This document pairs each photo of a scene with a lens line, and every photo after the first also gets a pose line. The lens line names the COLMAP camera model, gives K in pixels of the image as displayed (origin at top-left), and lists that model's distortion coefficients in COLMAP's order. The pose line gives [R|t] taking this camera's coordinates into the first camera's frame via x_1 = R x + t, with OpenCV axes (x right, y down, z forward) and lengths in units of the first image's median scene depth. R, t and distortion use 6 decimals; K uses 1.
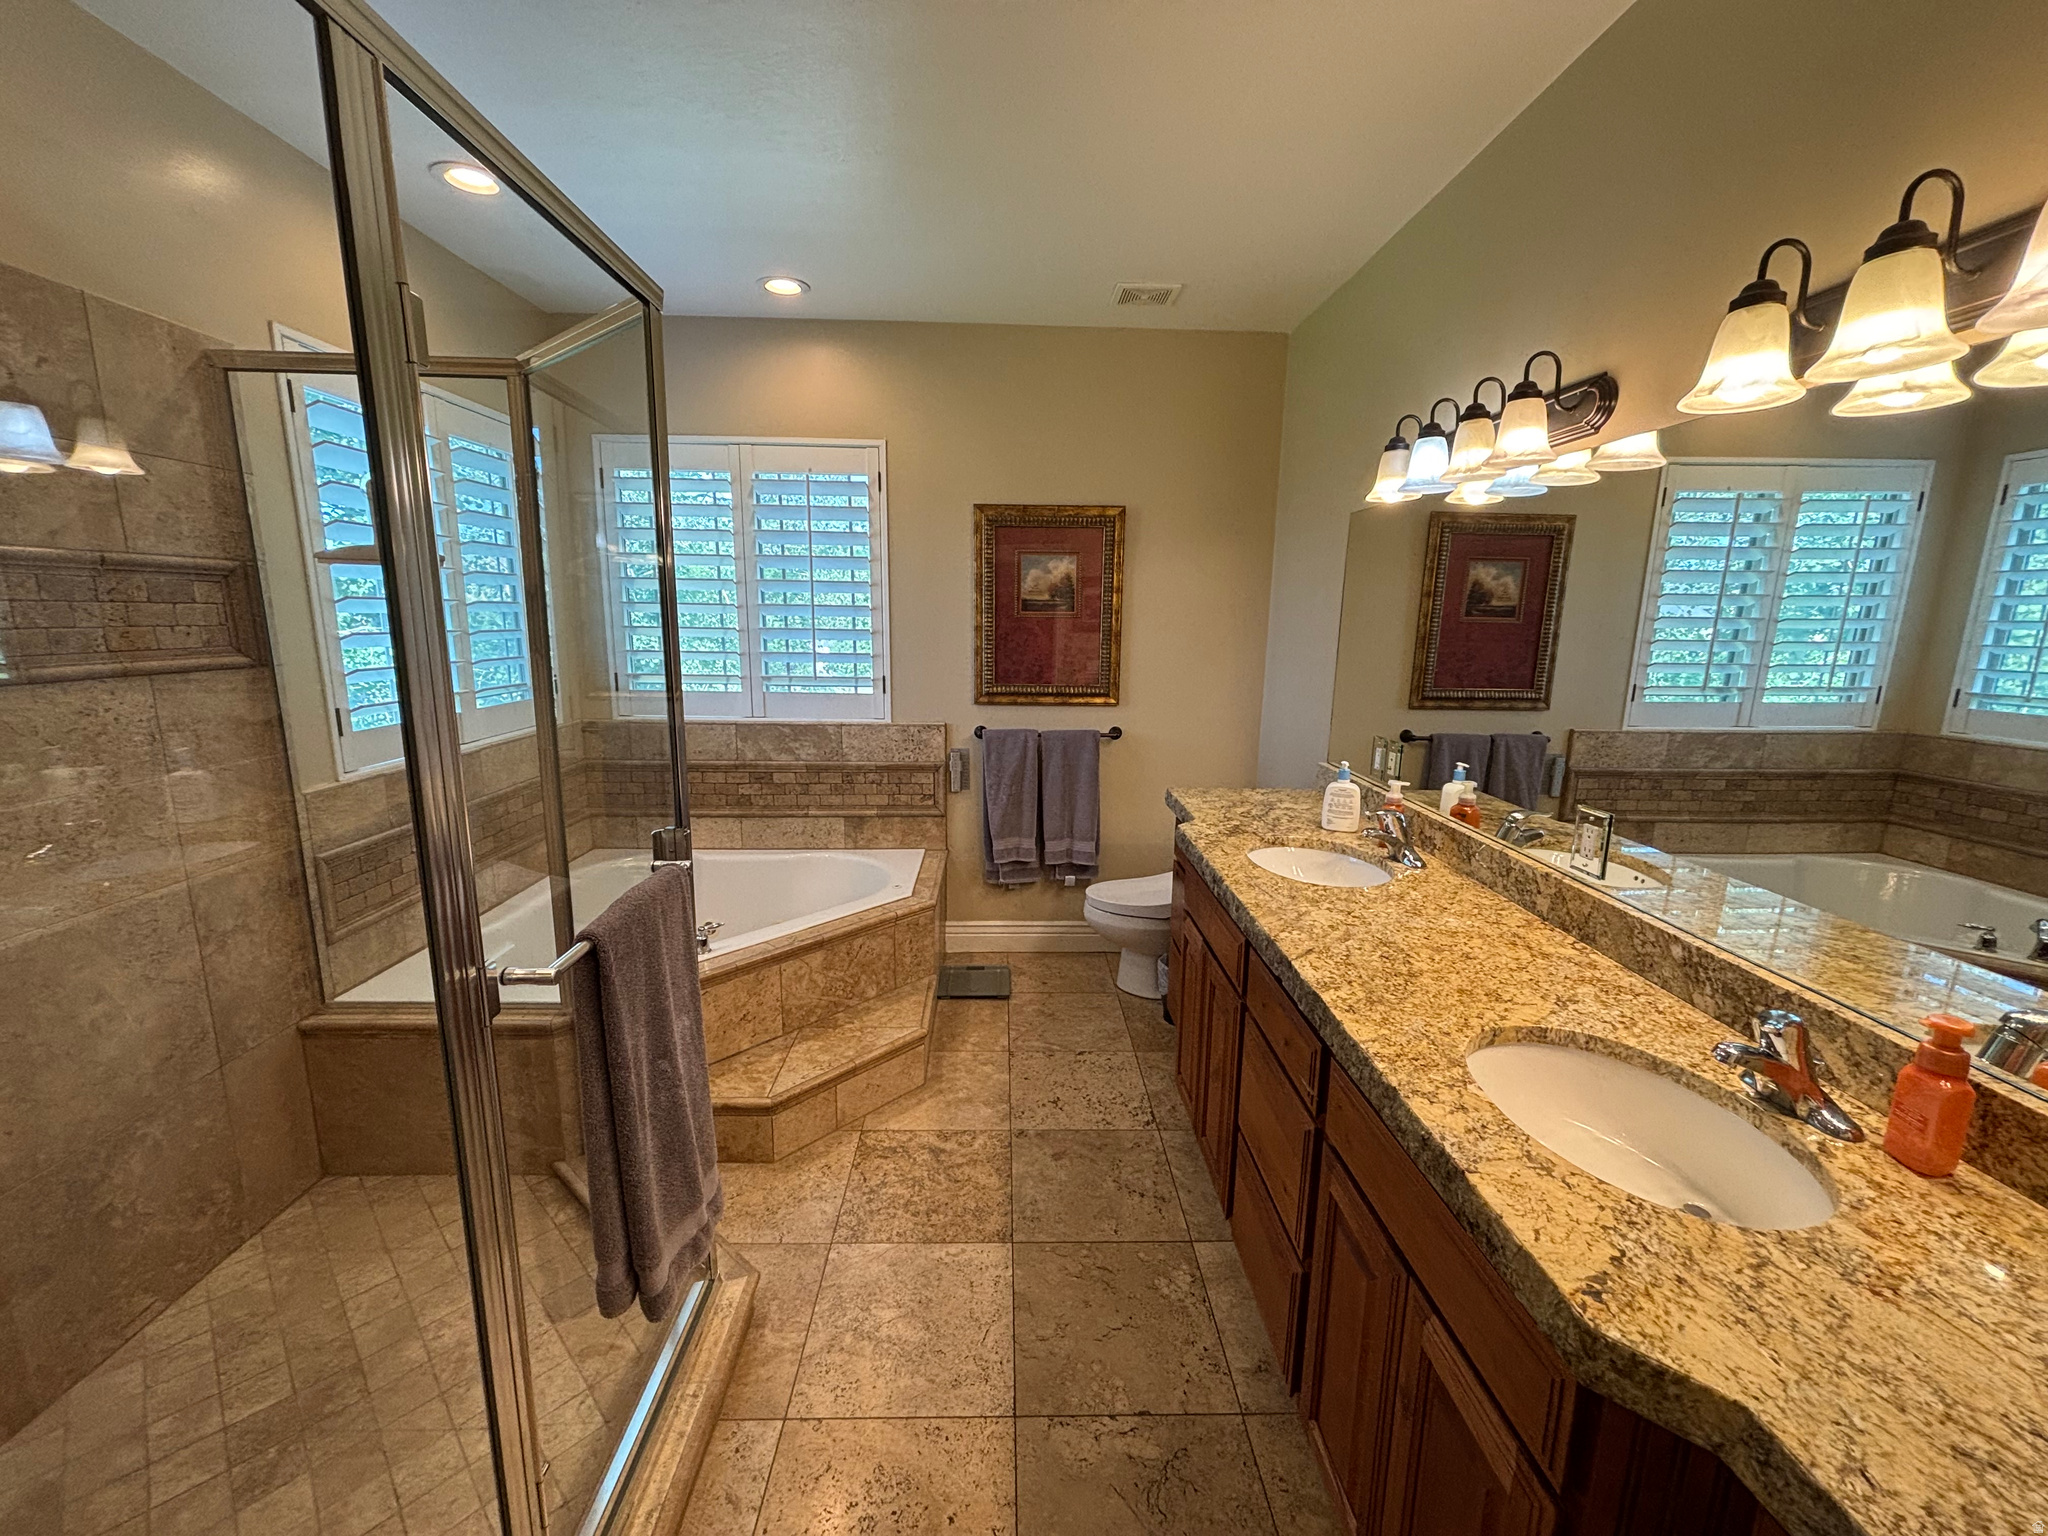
lens RADIAL K [[824.6, 0, 1024.6], [0, 824.6, 778.6], [0, 0, 1]] dist [0.002458, -0.000760]
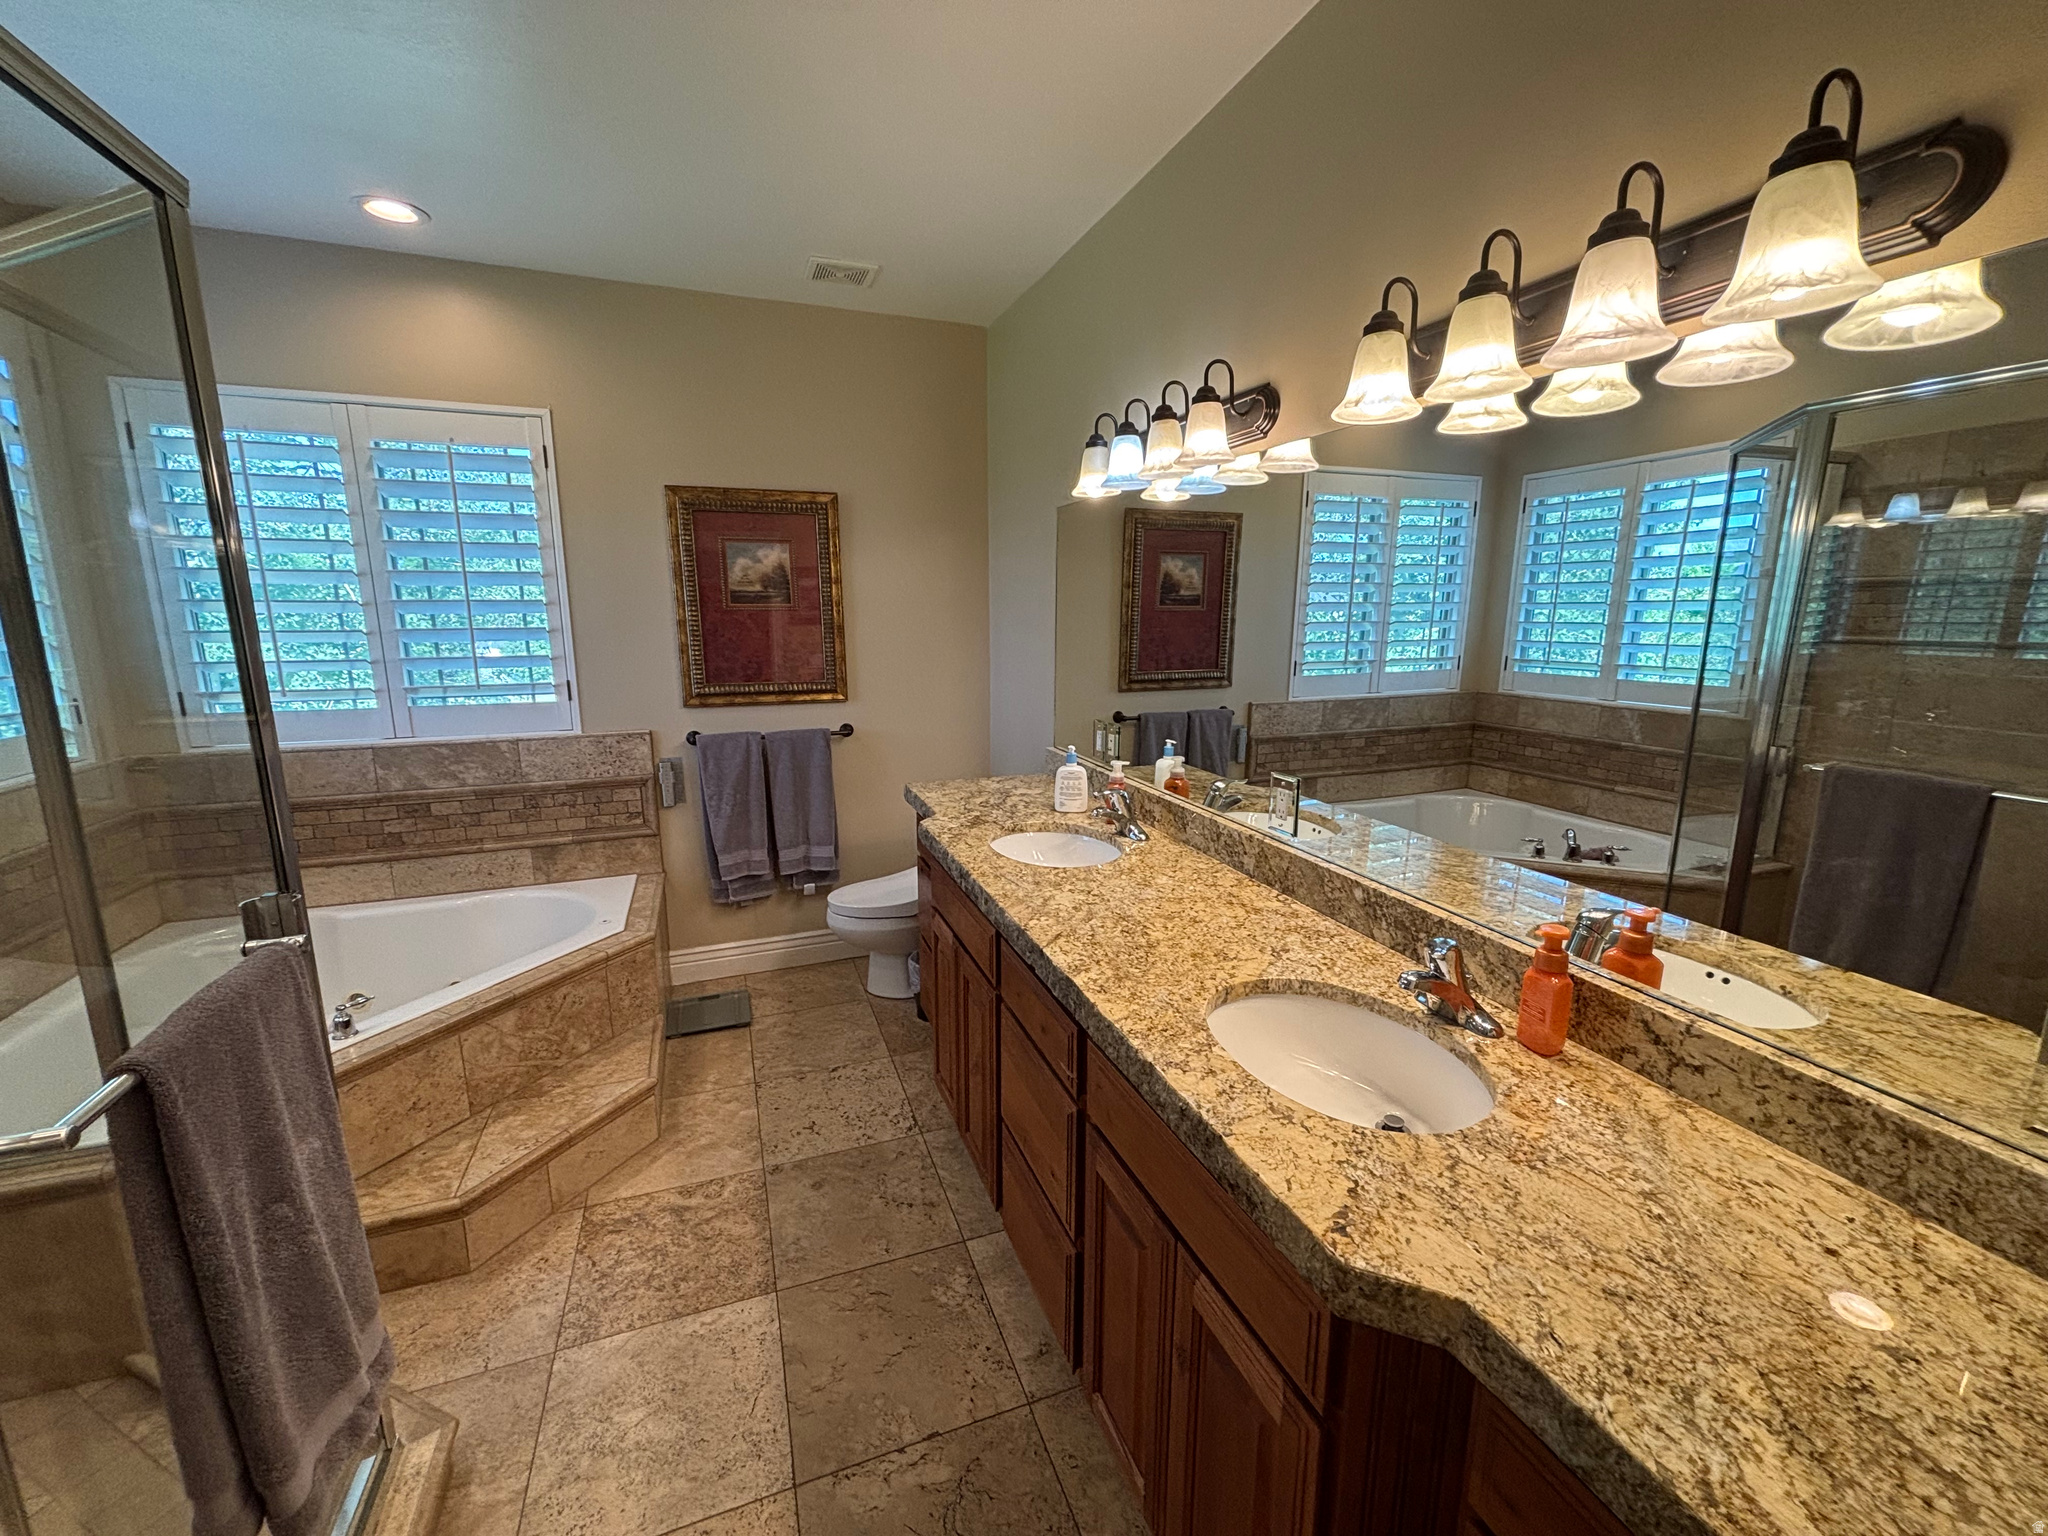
lens RADIAL K [[824.6, 0, 1021.2], [0, 824.6, 773.8], [0, 0, 1]] dist [0.002458, -0.000760]
pose [[0.946653, -0.076969, 0.312929, 0.000167], [0.075561, 0.997002, 0.016642, -0.009351], [-0.313272, 0.007891, 0.949631, 0.042140]]
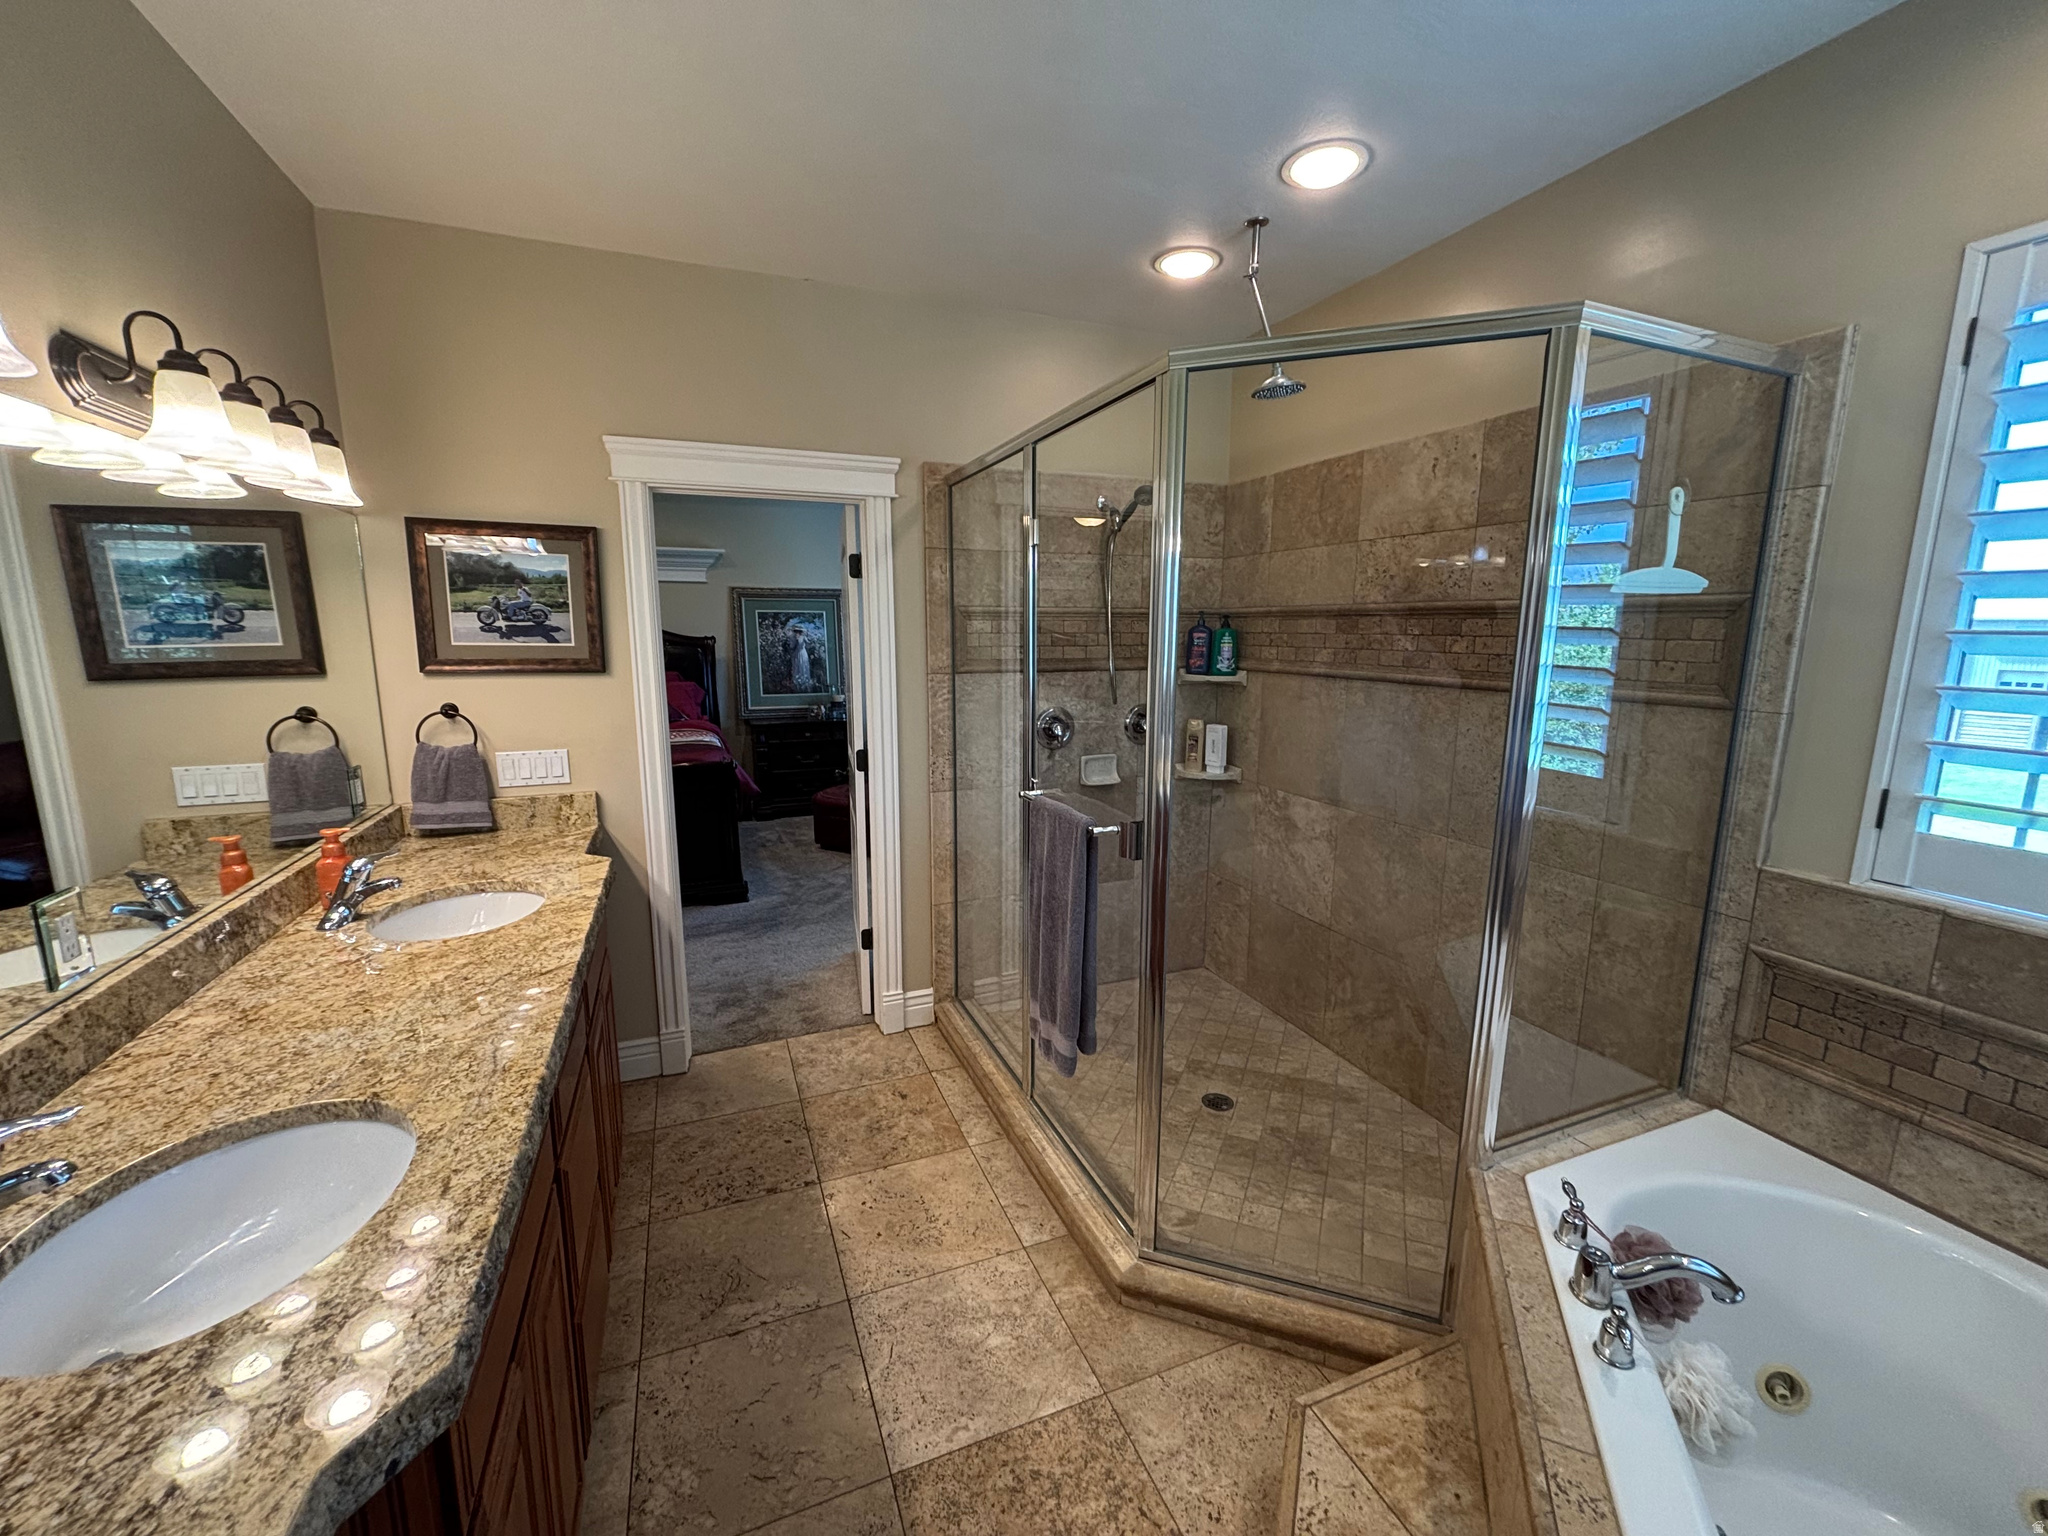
lens RADIAL K [[824.6, 0, 1018.7], [0, 824.6, 768.0], [0, 0, 1]] dist [0.002458, -0.000760]
pose [[-0.938855, 0.041614, -0.341790, 0.124122], [-0.083679, 0.935331, 0.343735, -0.355633], [0.333991, 0.351318, -0.874658, 1.718692]]
